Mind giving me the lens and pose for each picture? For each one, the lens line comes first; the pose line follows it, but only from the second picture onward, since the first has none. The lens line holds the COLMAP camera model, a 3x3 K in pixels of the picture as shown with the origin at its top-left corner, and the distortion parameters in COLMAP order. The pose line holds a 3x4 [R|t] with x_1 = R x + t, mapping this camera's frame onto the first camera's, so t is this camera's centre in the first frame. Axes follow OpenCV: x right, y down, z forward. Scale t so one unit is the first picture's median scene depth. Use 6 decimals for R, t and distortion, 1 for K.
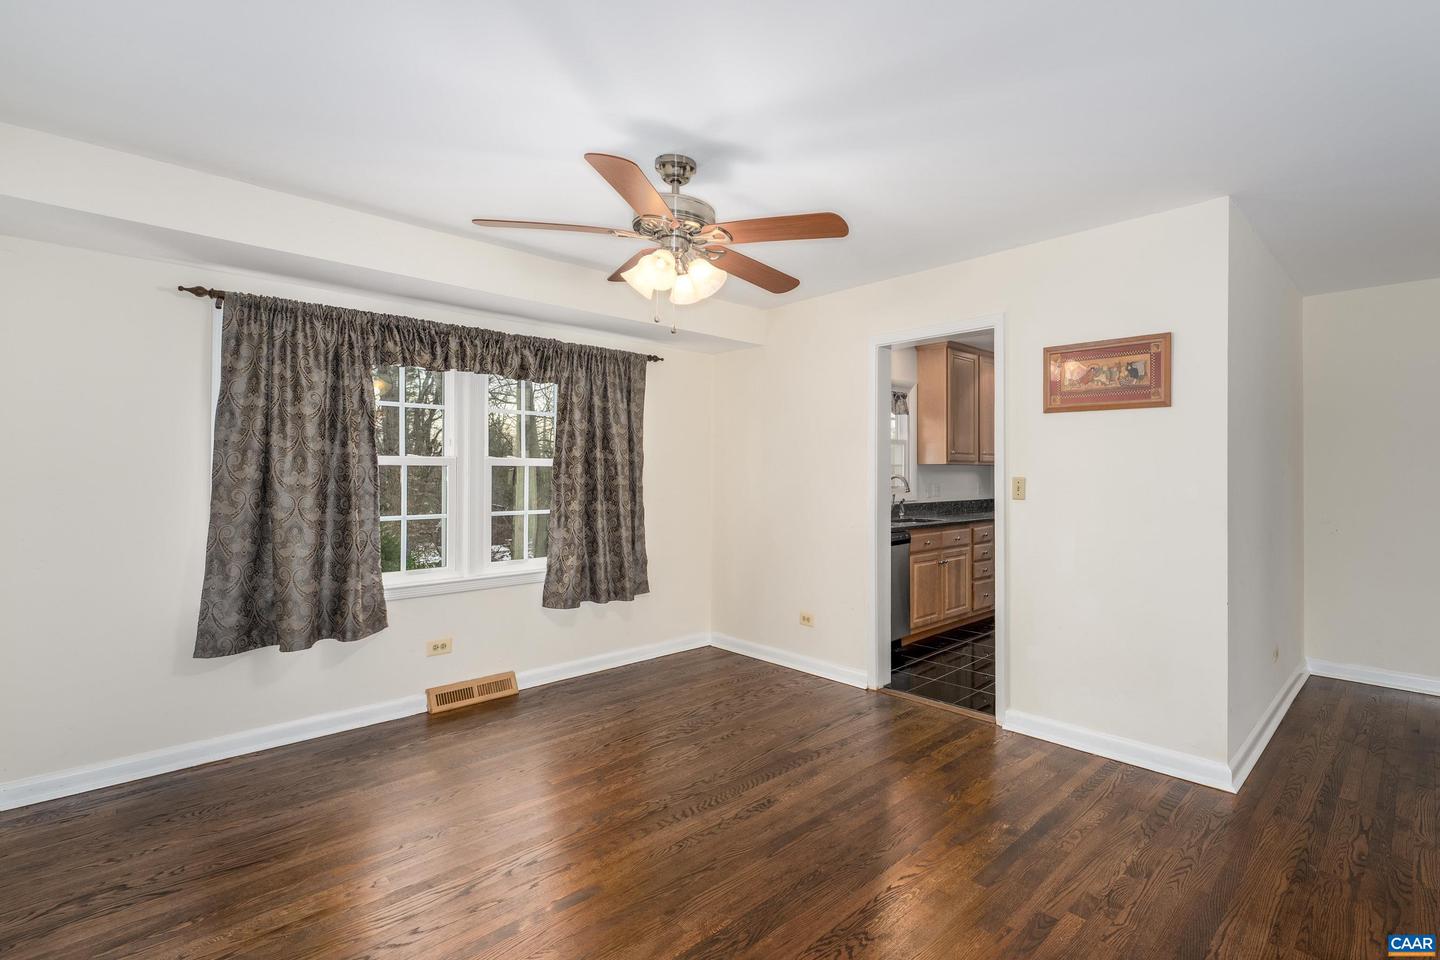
lens RADIAL K [[708.8, 0, 720.0], [0, 708.8, 480.0], [0, 0, 1]] dist [0.000887, -0.000036]
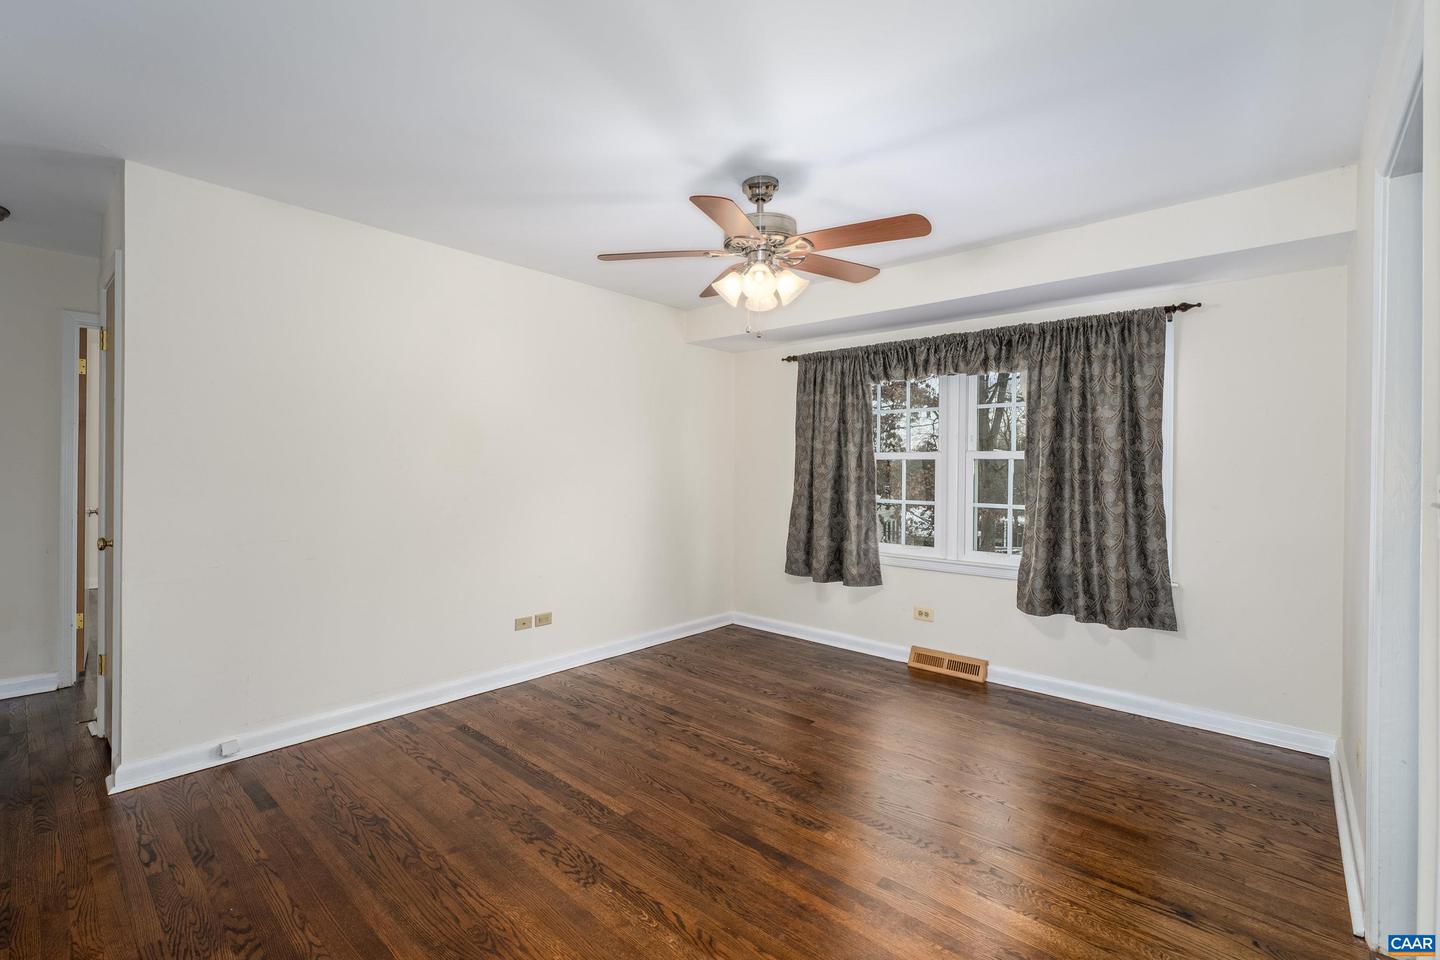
lens RADIAL K [[631.1, 0, 720.0], [0, 631.1, 480.0], [0, 0, 1]] dist [0.000104, 0.000088]
pose [[0.064577, 0.022024, -0.997670, 0.612285], [-0.016252, 0.999647, 0.021016, -0.003254], [0.997780, 0.014856, 0.064913, 0.583316]]
